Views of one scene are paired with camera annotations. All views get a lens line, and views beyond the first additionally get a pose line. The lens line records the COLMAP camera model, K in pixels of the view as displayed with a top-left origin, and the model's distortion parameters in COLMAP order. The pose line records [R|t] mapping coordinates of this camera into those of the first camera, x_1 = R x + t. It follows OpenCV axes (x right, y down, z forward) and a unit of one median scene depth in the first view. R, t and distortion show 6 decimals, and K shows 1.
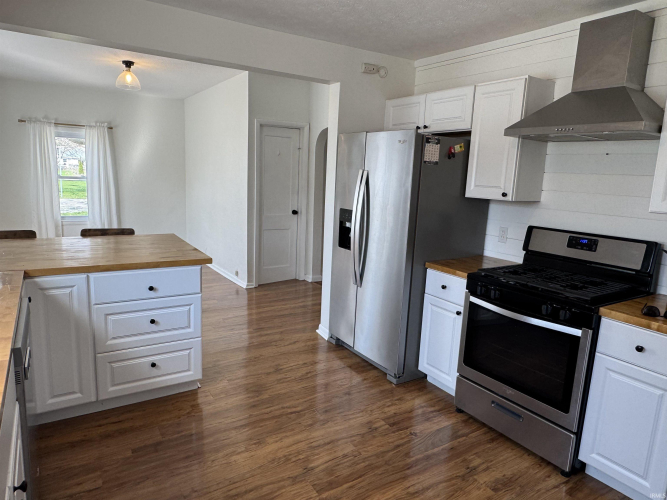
lens RADIAL K [[434.8, 0, 330.8], [0, 434.8, 250.6], [0, 0, 1]] dist [-0.000050, 0.002167]
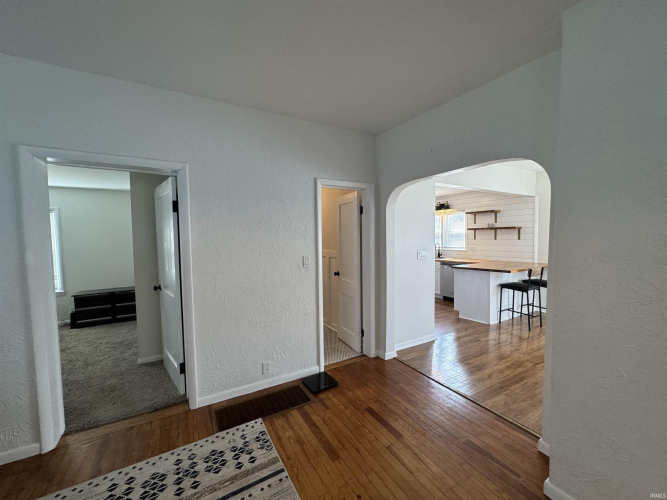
lens RADIAL K [[266.4, 0, 333.5], [0, 266.4, 250.0], [0, 0, 1]] dist [-0.002133, -0.000036]
pose [[-0.998856, -0.032035, 0.035516, 0.367916], [-0.023179, 0.973753, 0.226422, -0.383092], [-0.041838, 0.225340, -0.973381, 2.222857]]
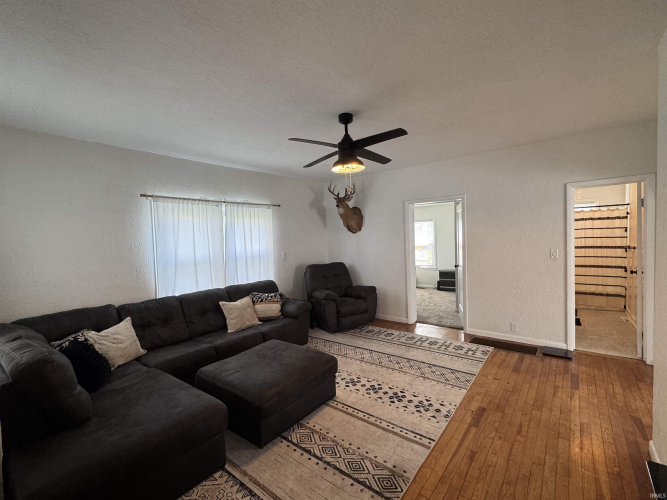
lens RADIAL K [[298.6, 0, 333.5], [0, 298.6, 250.0], [0, 0, 1]] dist [0.001300, 0.000304]
pose [[-0.326425, -0.068289, 0.942753, -0.311828], [0.181980, 0.974187, 0.133576, -0.475728], [-0.927540, 0.215165, -0.305572, 2.547430]]
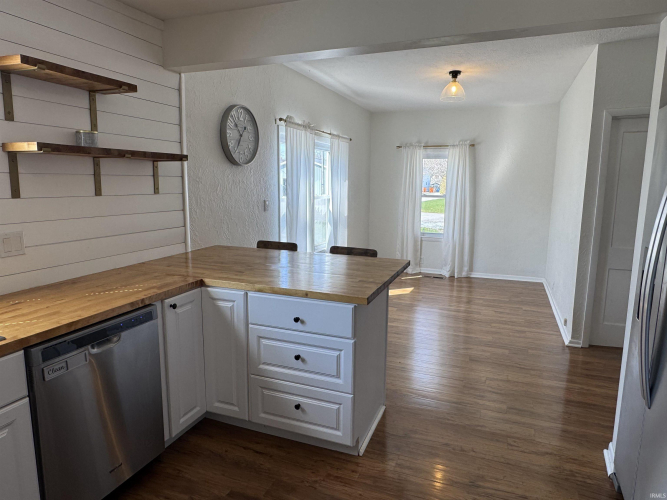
lens RADIAL K [[434.8, 0, 330.8], [0, 434.8, 250.6], [0, 0, 1]] dist [-0.000050, 0.002167]
pose [[0.584798, 0.092648, -0.805871, 0.234838], [-0.127458, 0.991611, 0.021510, -0.058167], [0.801103, 0.090136, 0.591701, 0.387987]]
